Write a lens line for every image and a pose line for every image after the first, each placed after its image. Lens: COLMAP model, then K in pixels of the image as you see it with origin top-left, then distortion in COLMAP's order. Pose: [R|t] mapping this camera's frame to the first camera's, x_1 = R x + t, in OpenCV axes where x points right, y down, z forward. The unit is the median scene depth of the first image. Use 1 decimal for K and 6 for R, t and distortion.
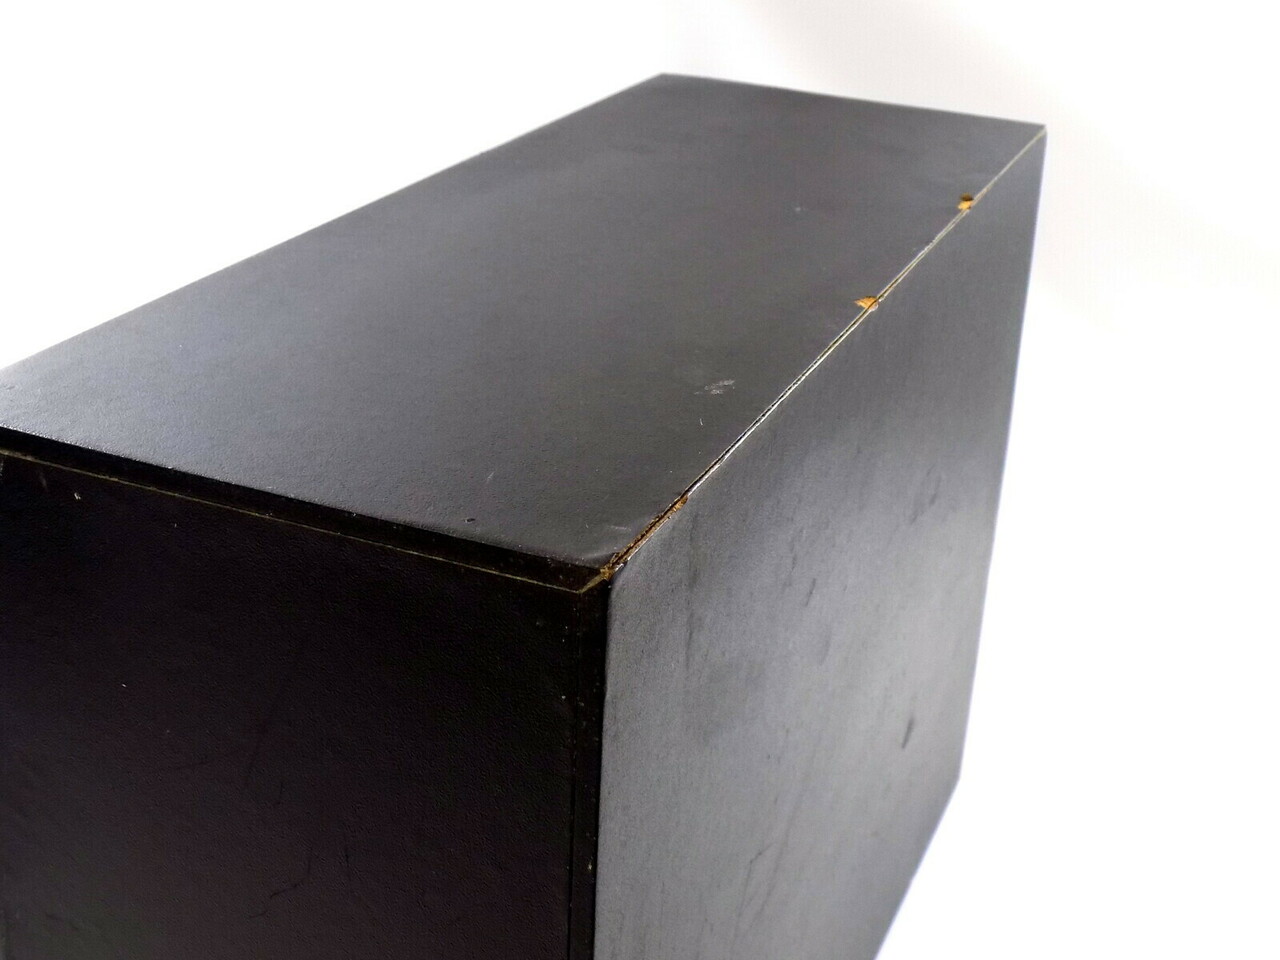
lens RADIAL K [[1873.3, 0, 638.7], [0, 1873.3, 480.8], [0, 0, 1]] dist [-0.087256, 0.000000]
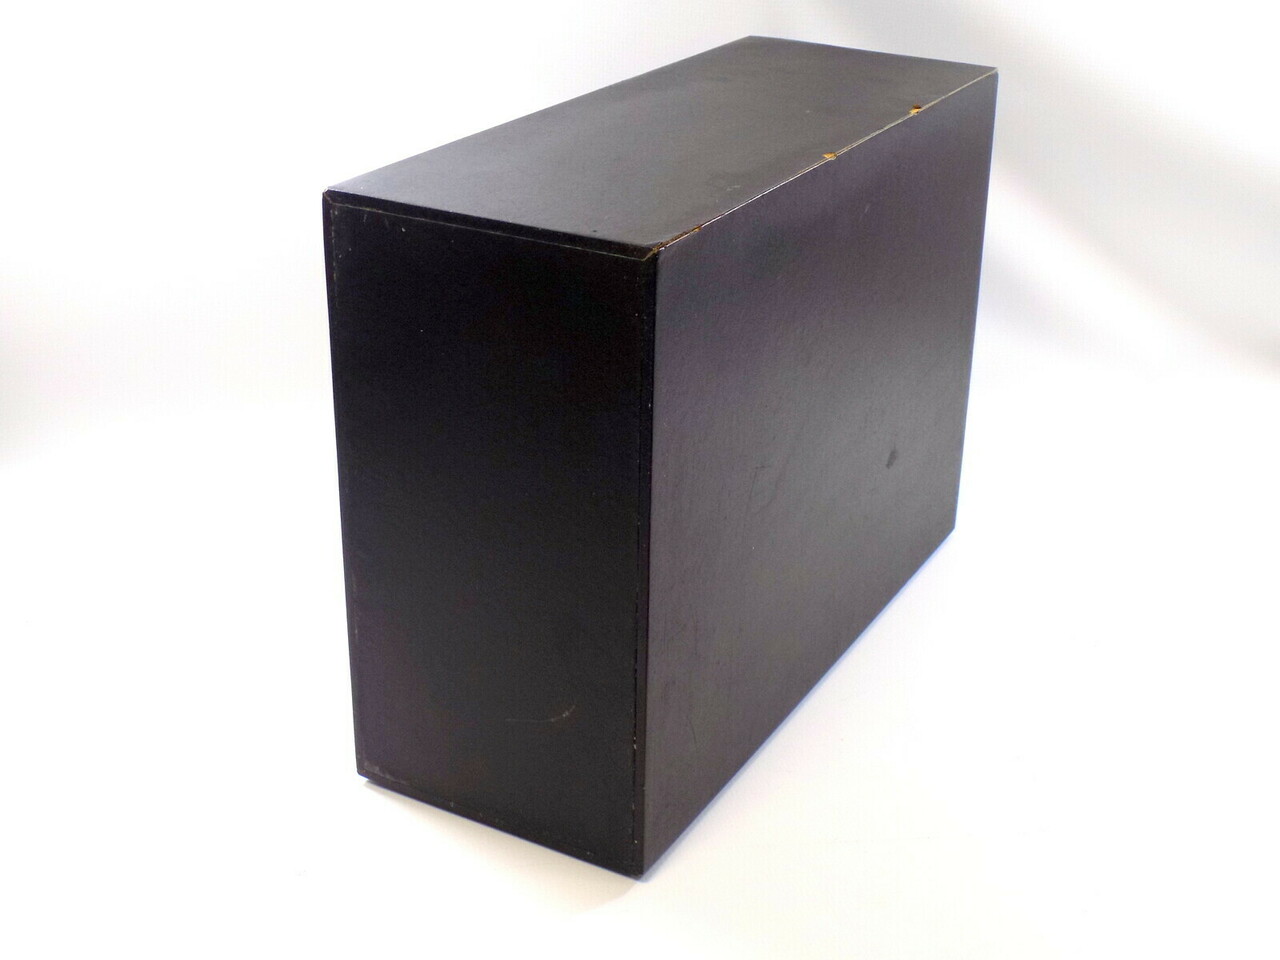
lens RADIAL K [[1873.3, 0, 642.1], [0, 1873.3, 478.2], [0, 0, 1]] dist [-0.087256, 0.000000]
pose [[0.995101, 0.021922, -0.096402, 0.140142], [-0.021530, 0.999755, 0.005102, 0.234029], [0.096491, -0.003002, 0.995329, -0.887225]]
